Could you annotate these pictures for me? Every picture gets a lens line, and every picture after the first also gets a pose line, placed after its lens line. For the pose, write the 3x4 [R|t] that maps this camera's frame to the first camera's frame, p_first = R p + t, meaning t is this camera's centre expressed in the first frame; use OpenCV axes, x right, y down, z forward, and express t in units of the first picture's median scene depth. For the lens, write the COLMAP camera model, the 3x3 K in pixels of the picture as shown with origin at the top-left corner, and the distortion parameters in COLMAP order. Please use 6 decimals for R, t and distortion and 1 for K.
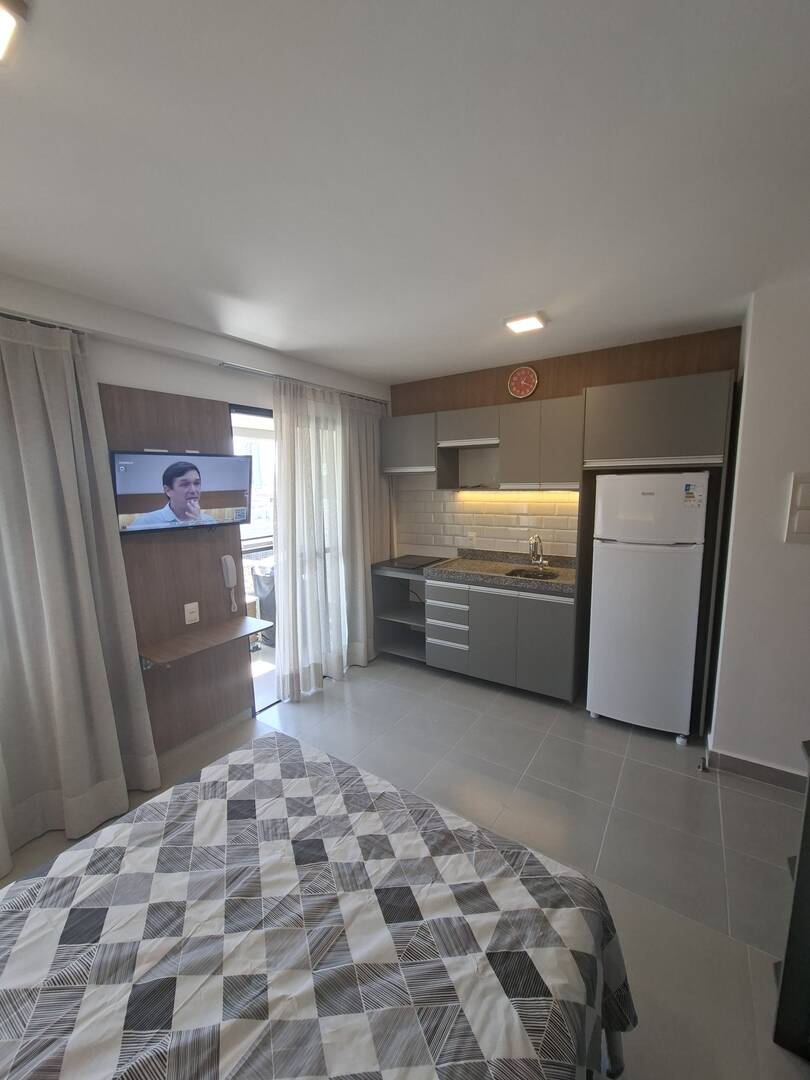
lens RADIAL K [[434.9, 0, 407.7], [0, 434.9, 546.0], [0, 0, 1]] dist [-0.001171, -0.000040]
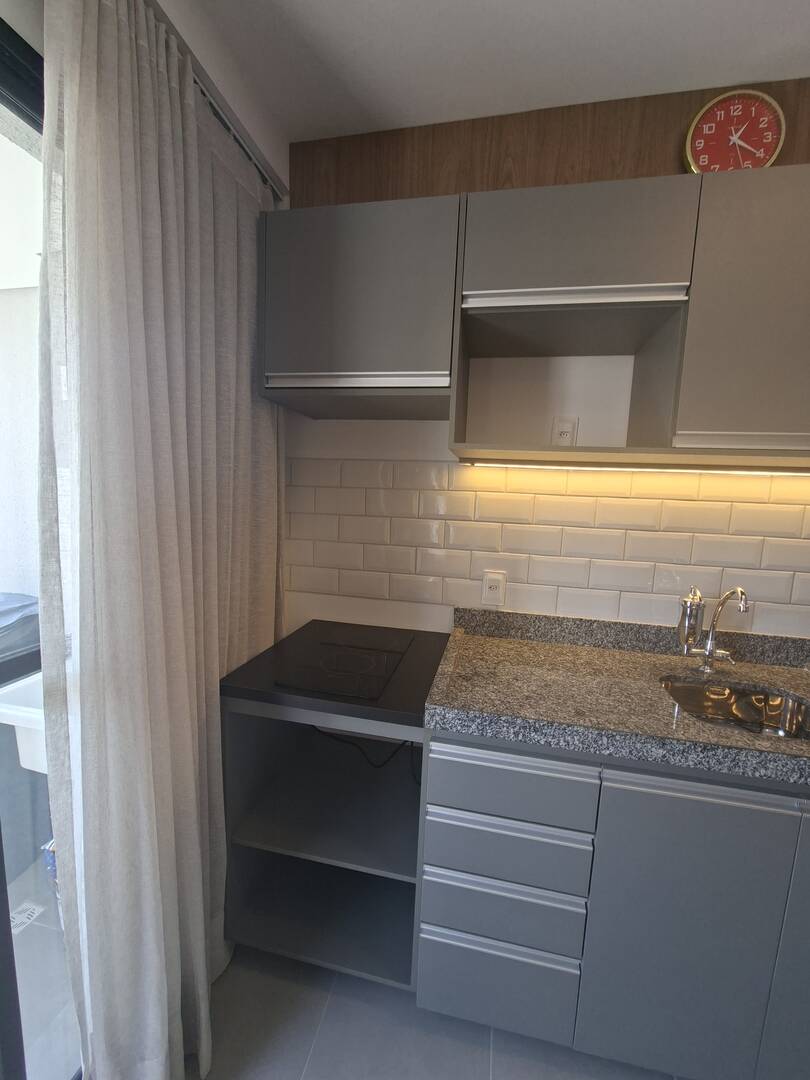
lens RADIAL K [[424.3, 0, 411.2], [0, 424.3, 542.9], [0, 0, 1]] dist [-0.008206, -0.000358]
pose [[0.925347, 0.013601, 0.378878, -0.087369], [-0.001333, 0.999467, -0.032622, -0.051383], [-0.379120, 0.029682, 0.924871, 0.802104]]
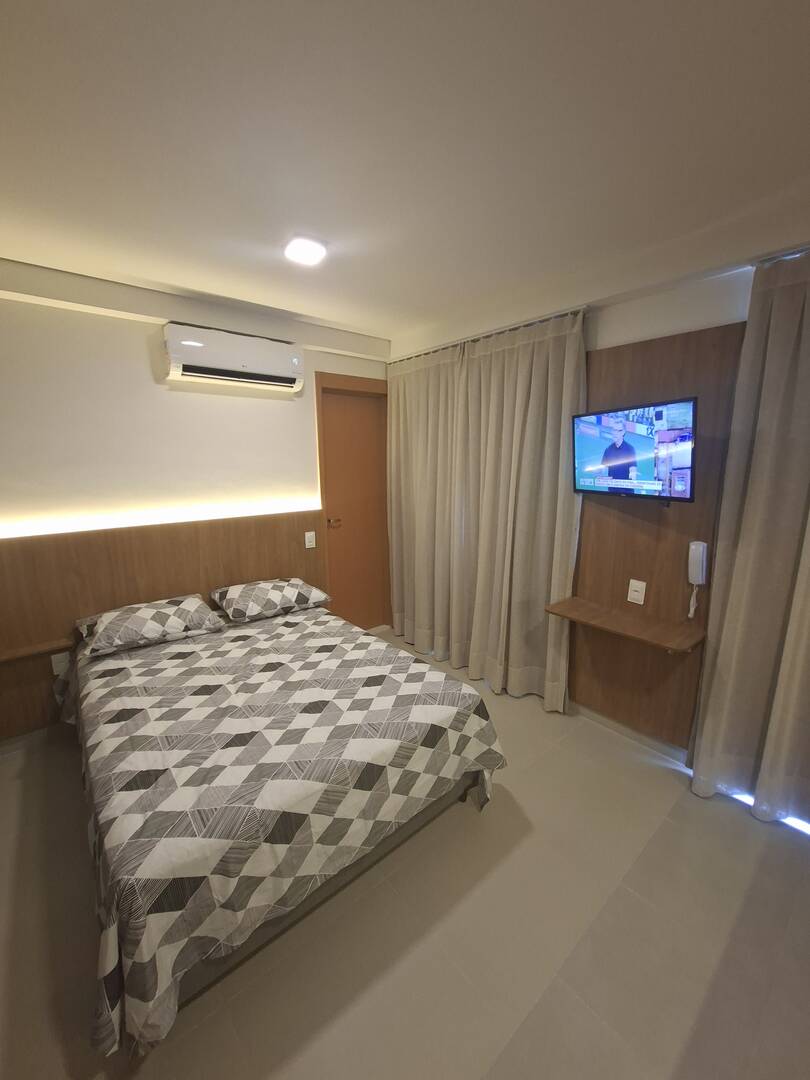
lens RADIAL K [[425.4, 0, 408.1], [0, 425.4, 550.3], [0, 0, 1]] dist [-0.000621, -0.000088]
pose [[-0.267820, 0.230020, -0.935609, 0.344023], [-0.134987, 0.952547, 0.272824, -0.082514], [0.953966, 0.199363, -0.224062, 0.587323]]
